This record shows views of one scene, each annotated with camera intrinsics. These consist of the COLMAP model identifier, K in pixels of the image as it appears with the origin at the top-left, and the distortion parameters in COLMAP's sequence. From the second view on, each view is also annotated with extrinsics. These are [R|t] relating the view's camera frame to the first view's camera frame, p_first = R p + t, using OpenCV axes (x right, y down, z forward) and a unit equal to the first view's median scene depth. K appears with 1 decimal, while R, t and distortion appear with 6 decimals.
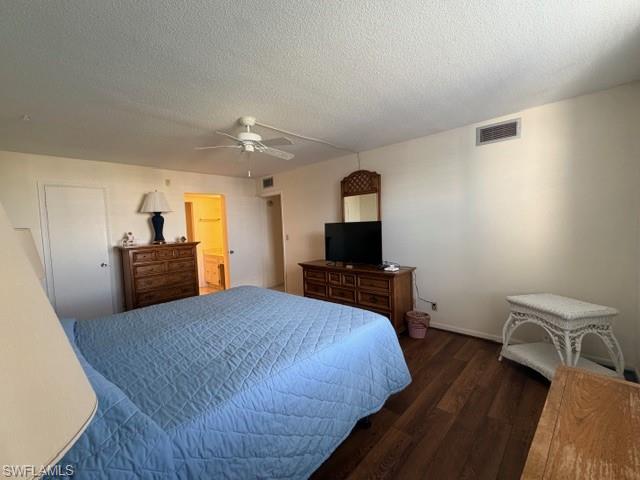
lens RADIAL K [[272.5, 0, 321.4], [0, 272.5, 240.1], [0, 0, 1]] dist [0.000162, 0.000658]
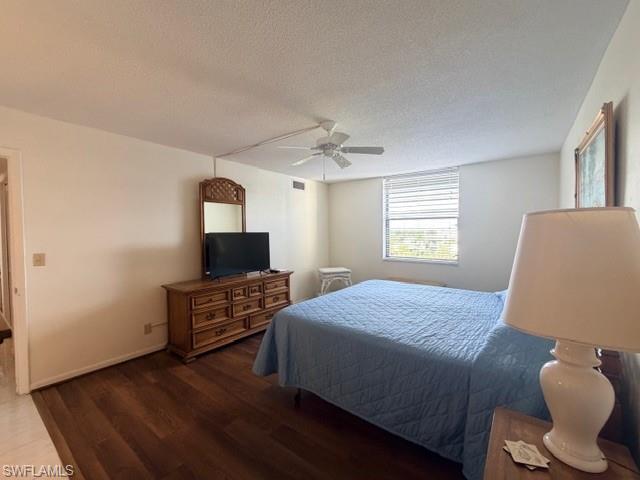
lens RADIAL K [[272.5, 0, 318.8], [0, 272.5, 239.9], [0, 0, 1]] dist [0.000162, 0.000658]
pose [[-0.110024, 0.014458, 0.993824, -0.852750], [0.068473, 0.997629, -0.006933, -0.011134], [-0.991567, 0.067288, -0.110753, 0.805009]]
